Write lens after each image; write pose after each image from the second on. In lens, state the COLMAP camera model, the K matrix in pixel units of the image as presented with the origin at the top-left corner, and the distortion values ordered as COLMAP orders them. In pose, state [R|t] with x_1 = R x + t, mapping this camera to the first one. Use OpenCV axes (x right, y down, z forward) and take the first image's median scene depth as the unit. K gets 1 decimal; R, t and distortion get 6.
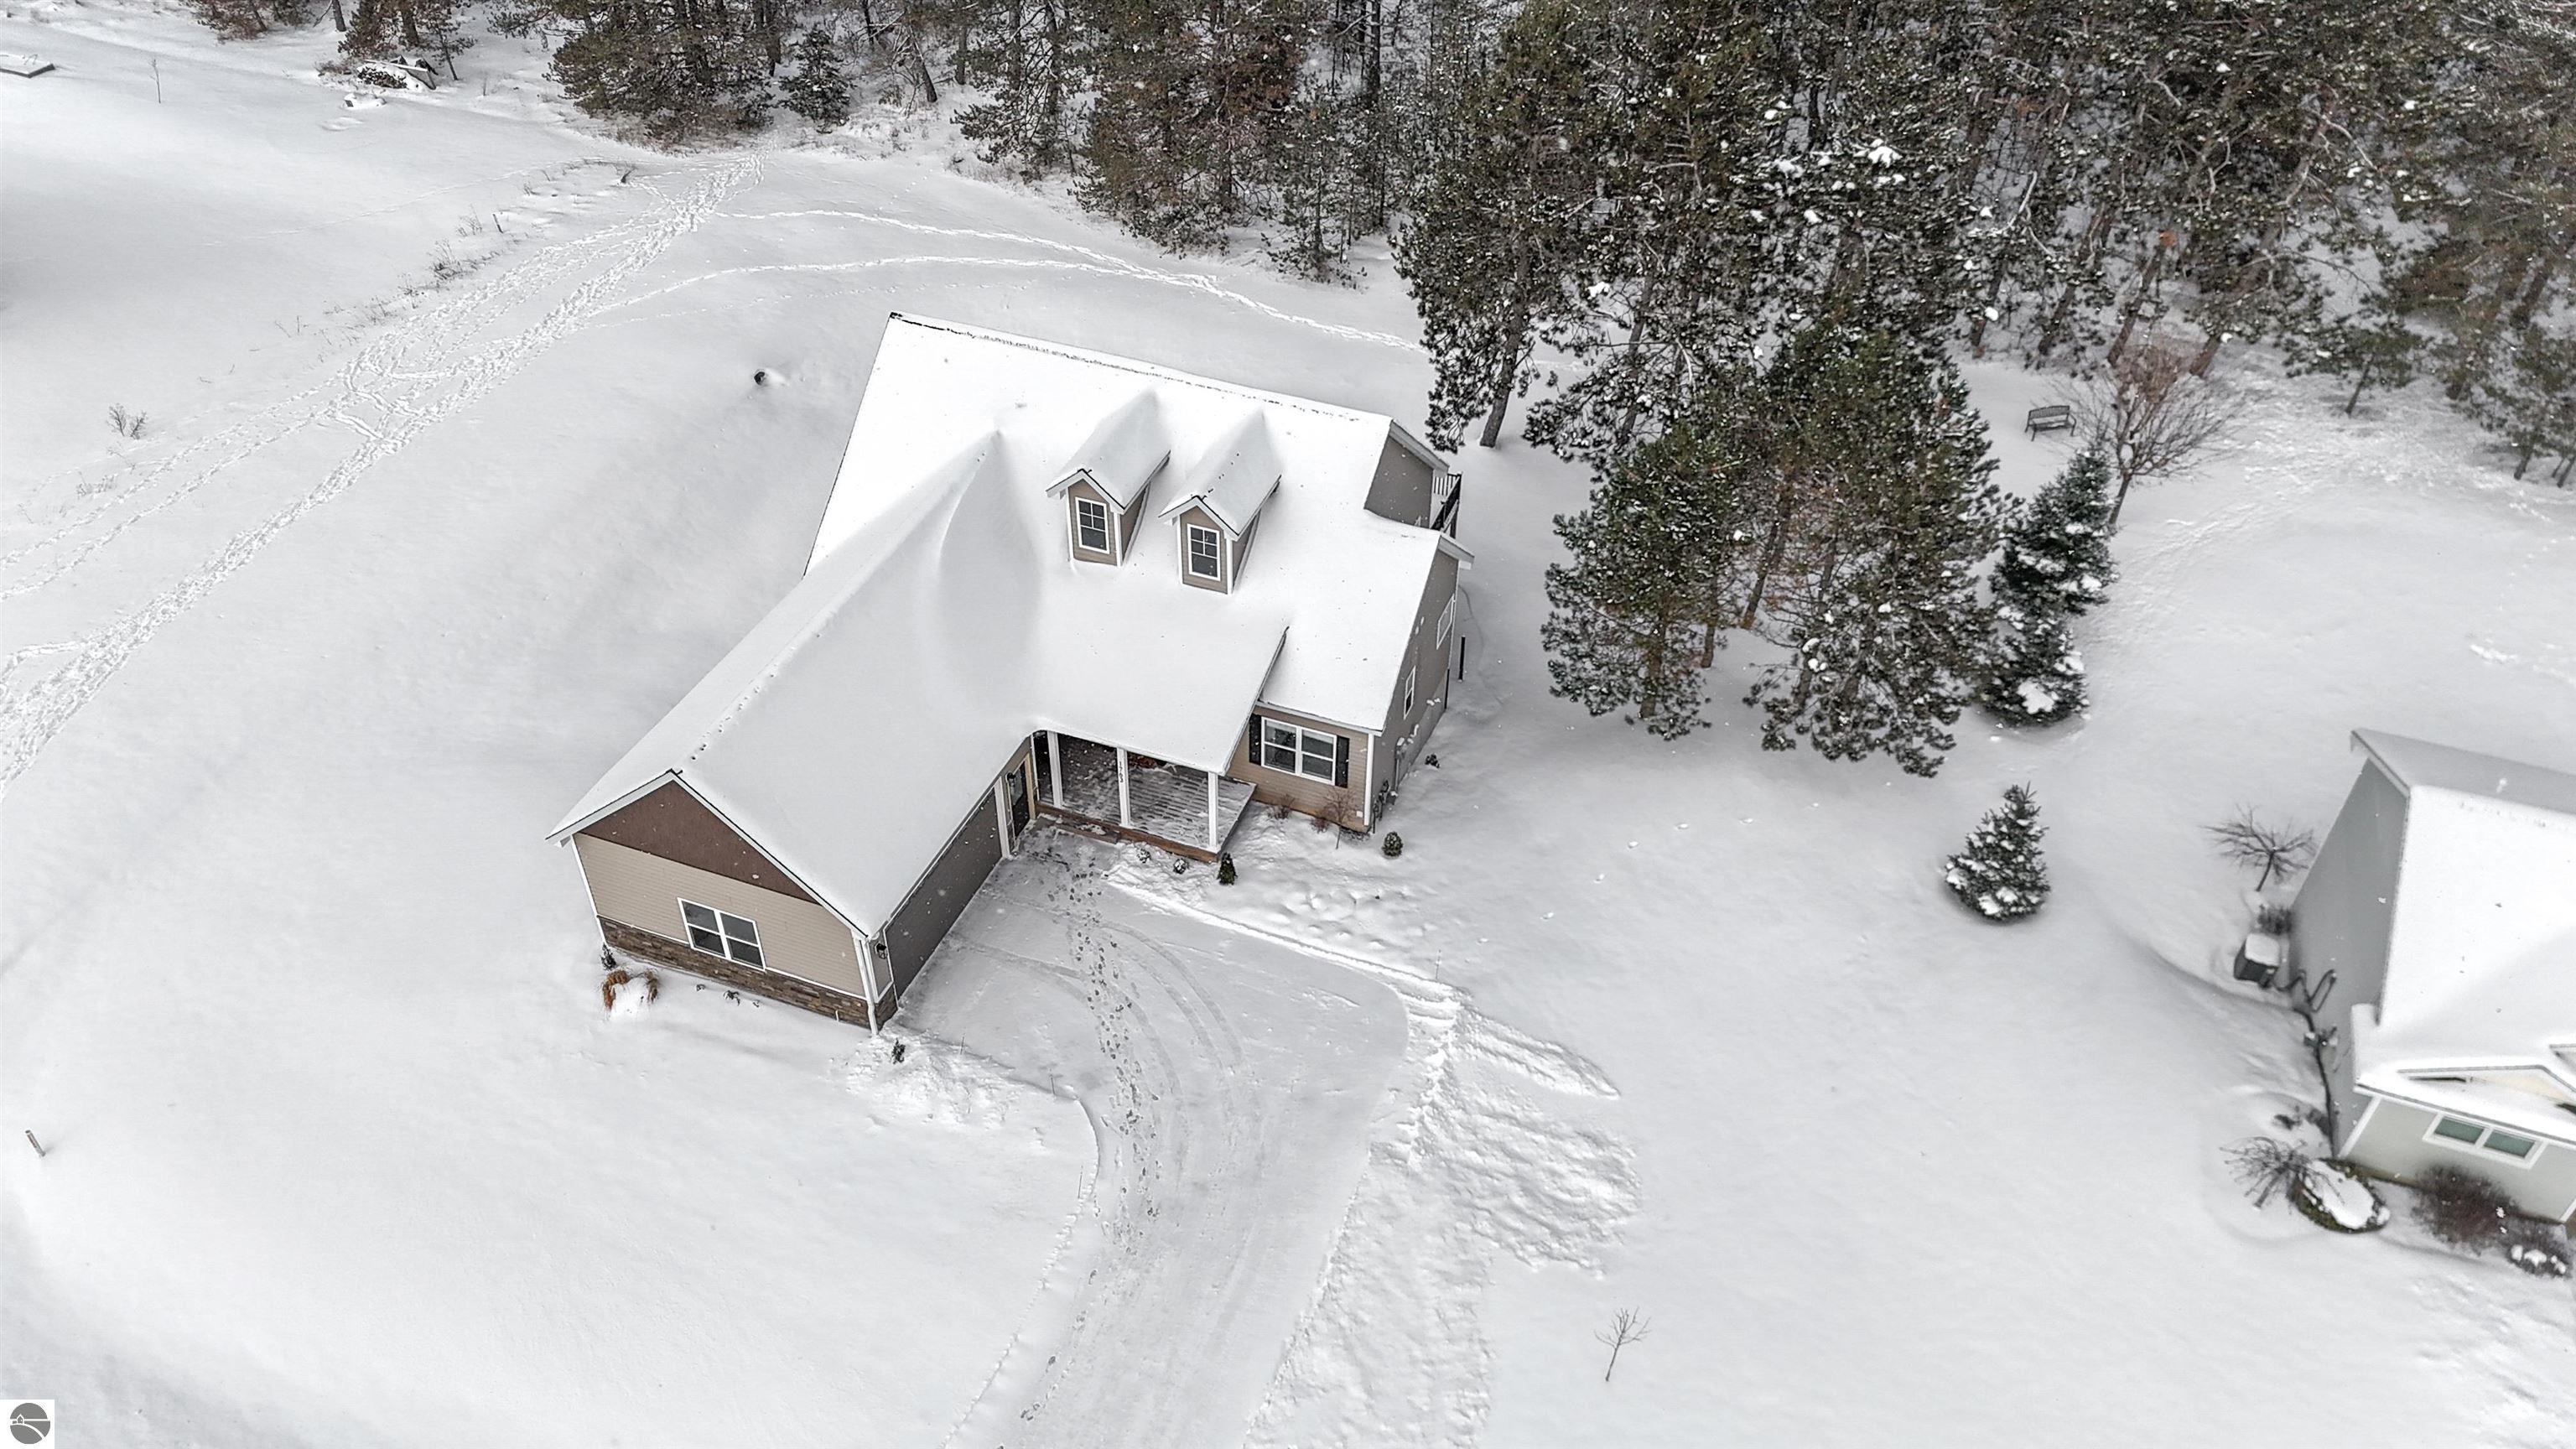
lens RADIAL K [[1879.7, 0, 1286.8], [0, 1879.7, 713.9], [0, 0, 1]] dist [0.106135, -0.128678]
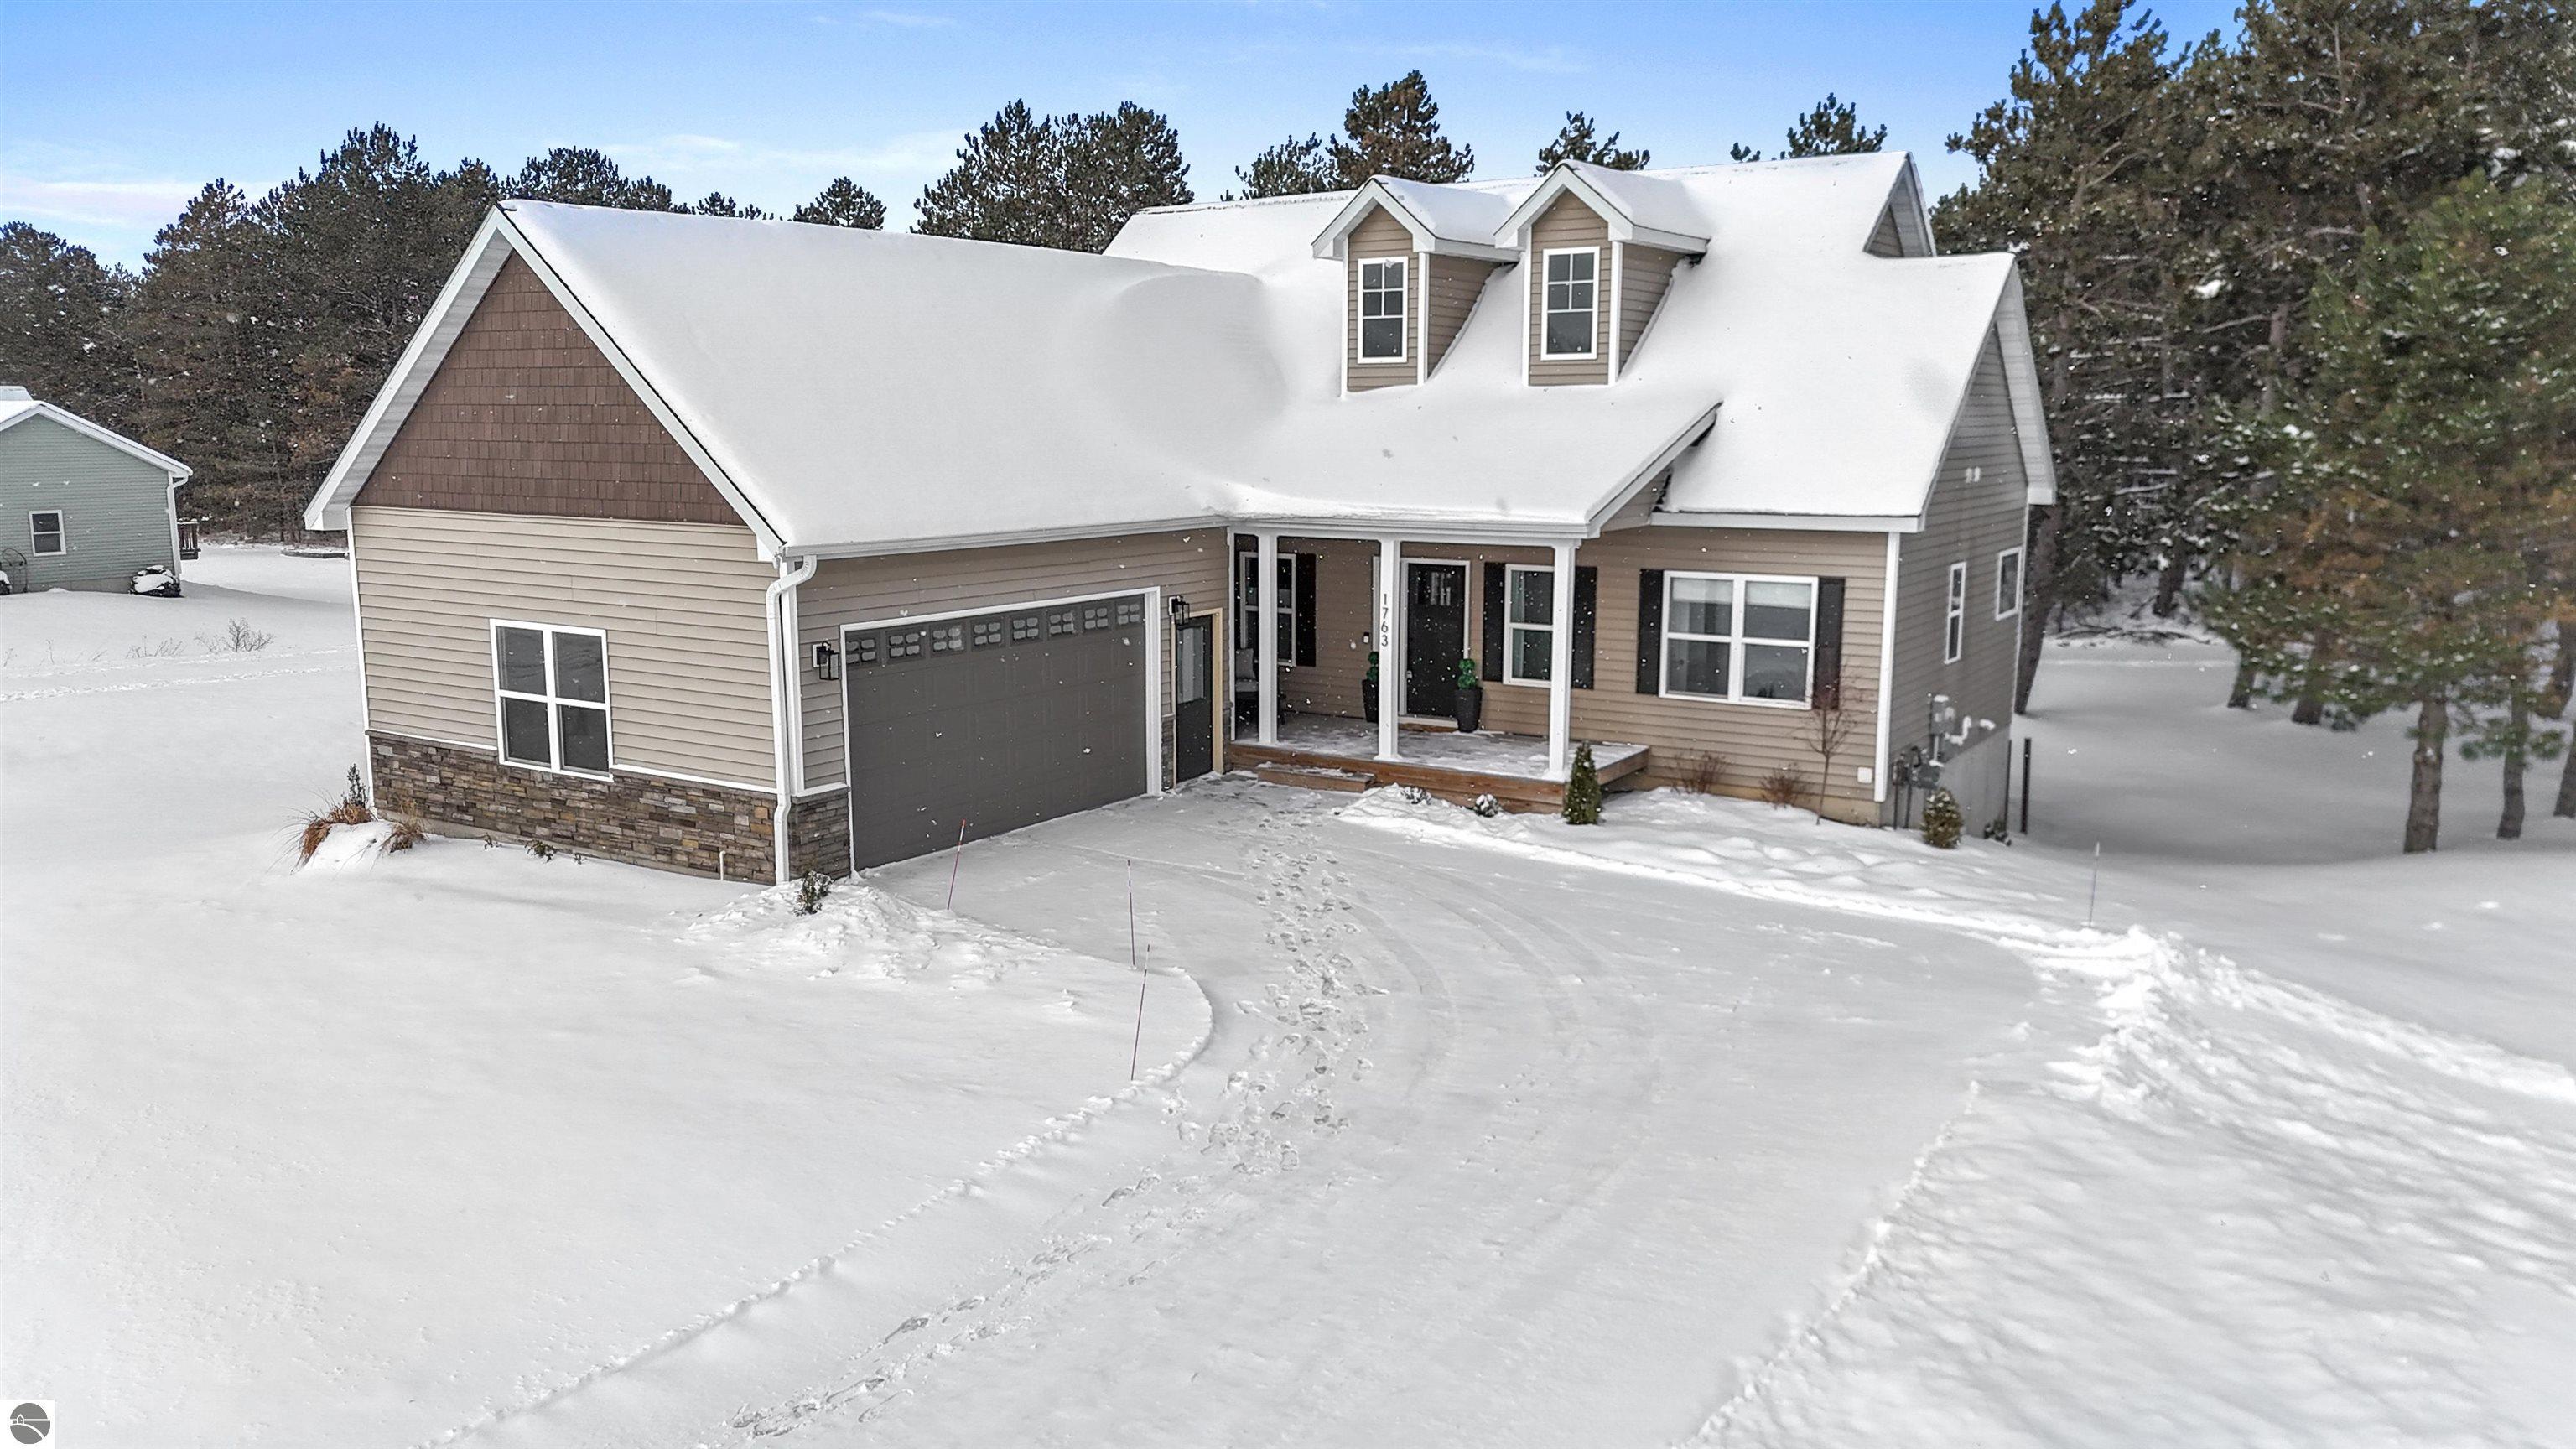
lens RADIAL K [[1879.7, 0, 1286.8], [0, 1879.7, 713.9], [0, 0, 1]] dist [0.106135, -0.128678]
pose [[0.978731, 0.022885, -0.203869, -0.008198], [-0.125583, 0.852639, -0.507184, 0.314696], [0.162220, 0.521999, 0.837378, 0.561073]]
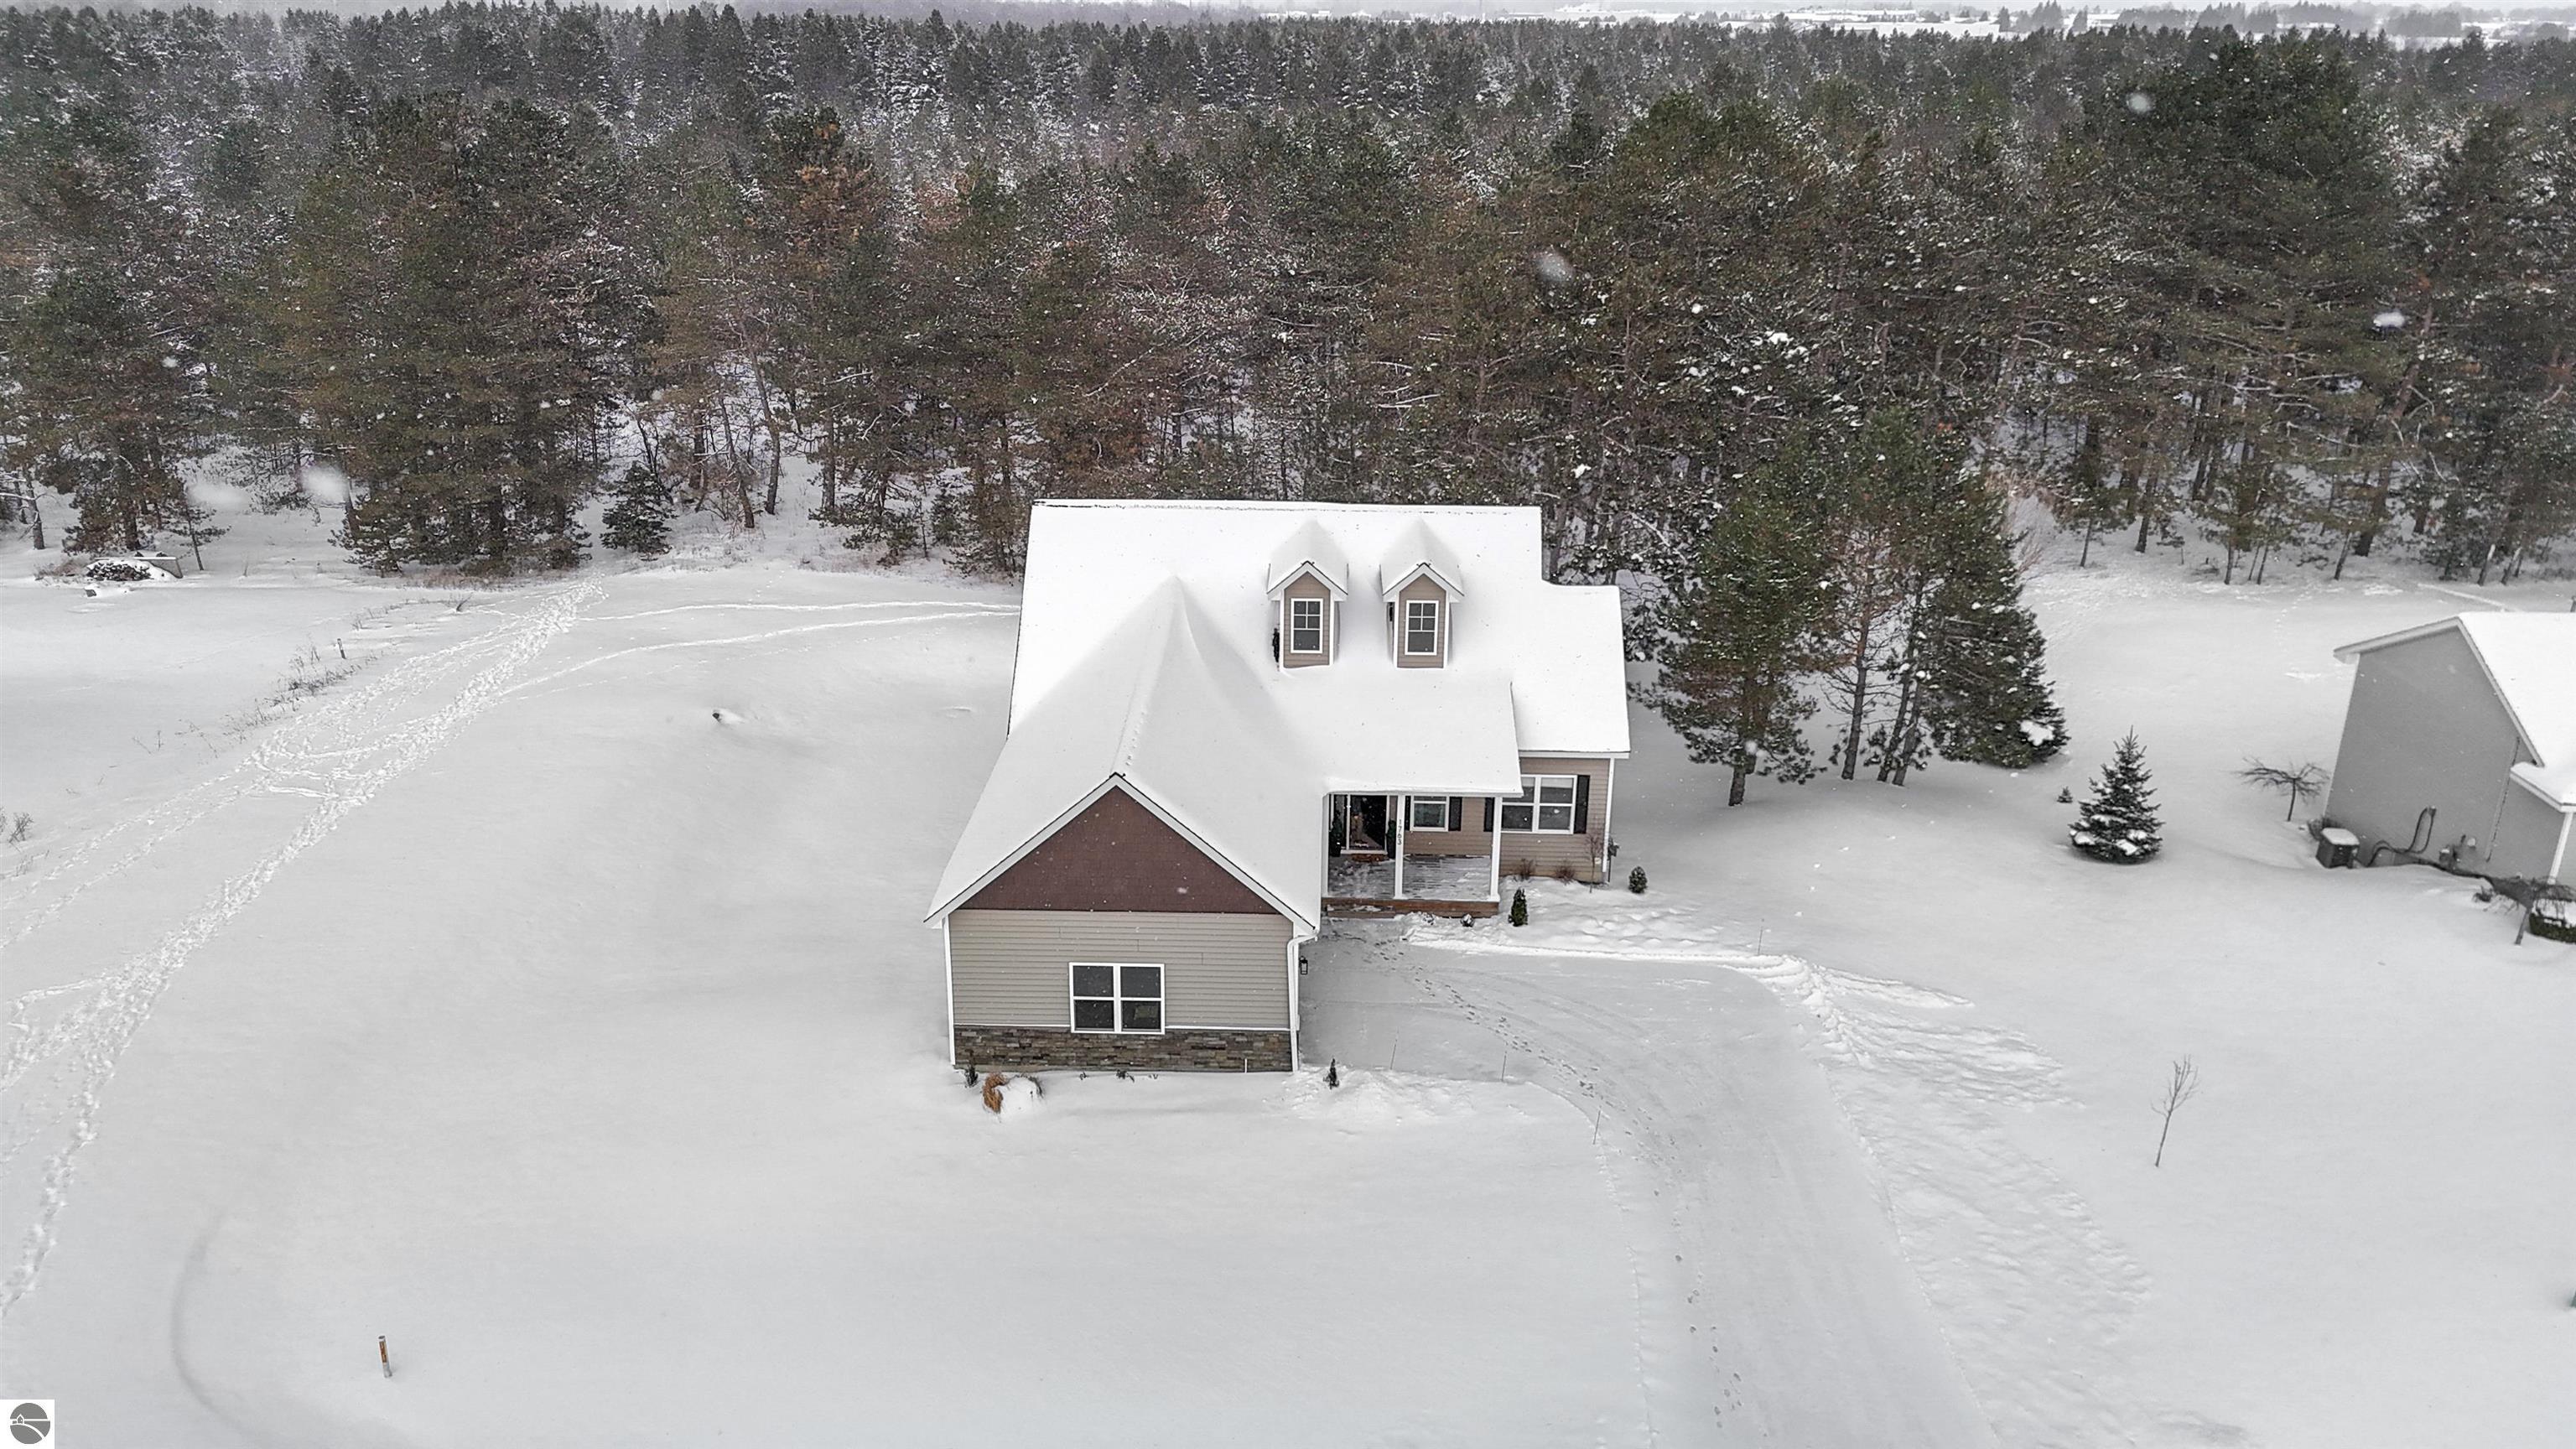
lens RADIAL K [[1879.7, 0, 1286.8], [0, 1879.7, 713.9], [0, 0, 1]] dist [0.106135, -0.128678]
pose [[0.940905, -0.118875, 0.317122, -0.452147], [0.219640, 0.926939, -0.304207, 0.262155], [-0.257790, 0.355882, 0.898272, 0.077743]]
